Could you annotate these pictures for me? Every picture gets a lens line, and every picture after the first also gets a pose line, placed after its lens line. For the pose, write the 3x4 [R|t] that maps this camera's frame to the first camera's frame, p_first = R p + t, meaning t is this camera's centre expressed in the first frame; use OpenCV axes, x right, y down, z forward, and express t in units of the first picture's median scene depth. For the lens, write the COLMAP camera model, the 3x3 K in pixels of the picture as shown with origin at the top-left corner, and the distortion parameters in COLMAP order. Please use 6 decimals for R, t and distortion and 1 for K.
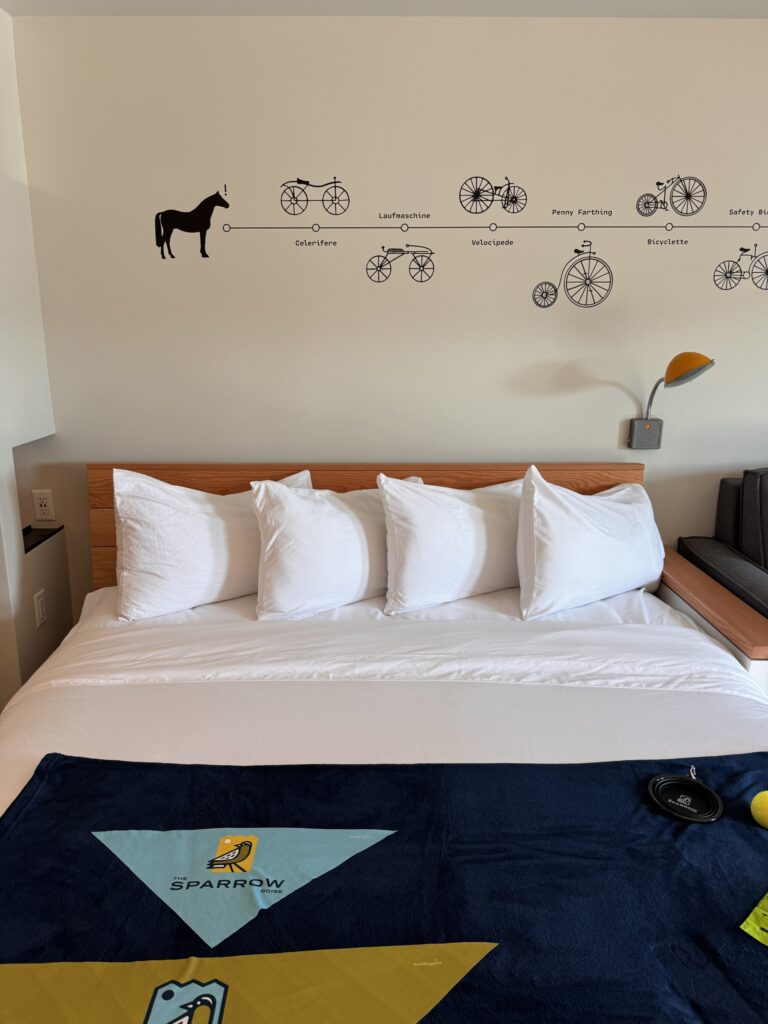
lens RADIAL K [[744.5, 0, 372.7], [0, 744.5, 512.8], [0, 0, 1]] dist [0.045329, -0.055813]
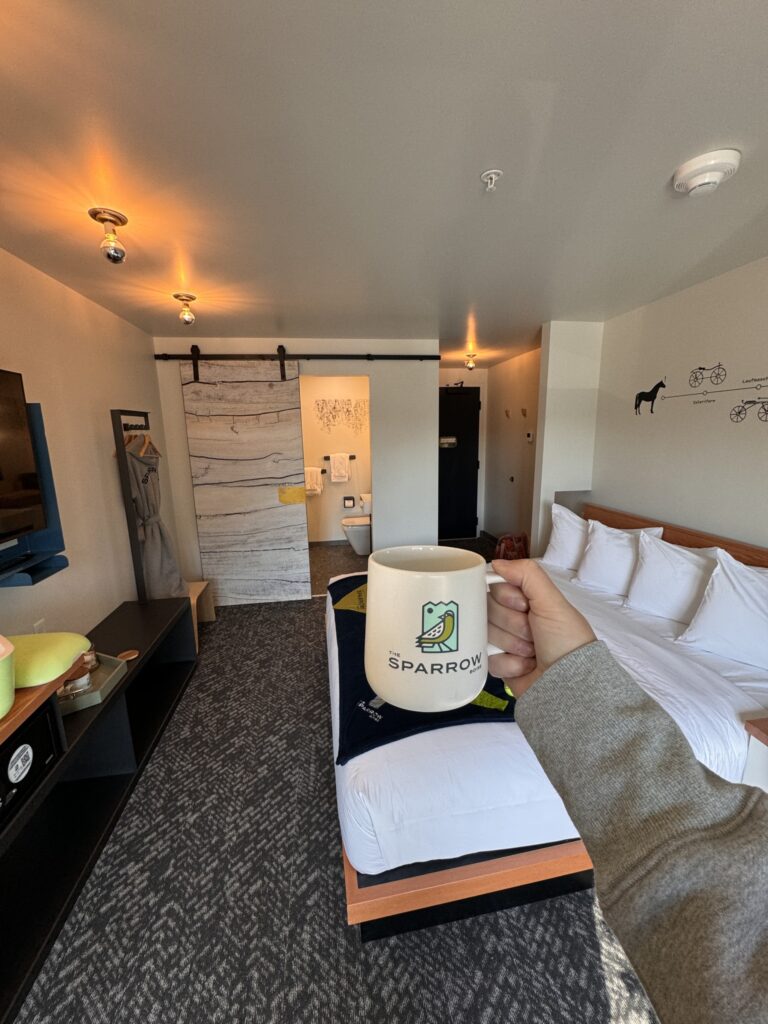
lens RADIAL K [[410.0, 0, 385.0], [0, 410.0, 510.3], [0, 0, 1]] dist [0.024125, 0.000246]
pose [[0.143714, 0.183143, -0.972525, 0.899040], [-0.228132, 0.962389, 0.147522, -0.107402], [0.962965, 0.200663, 0.180090, 0.196903]]
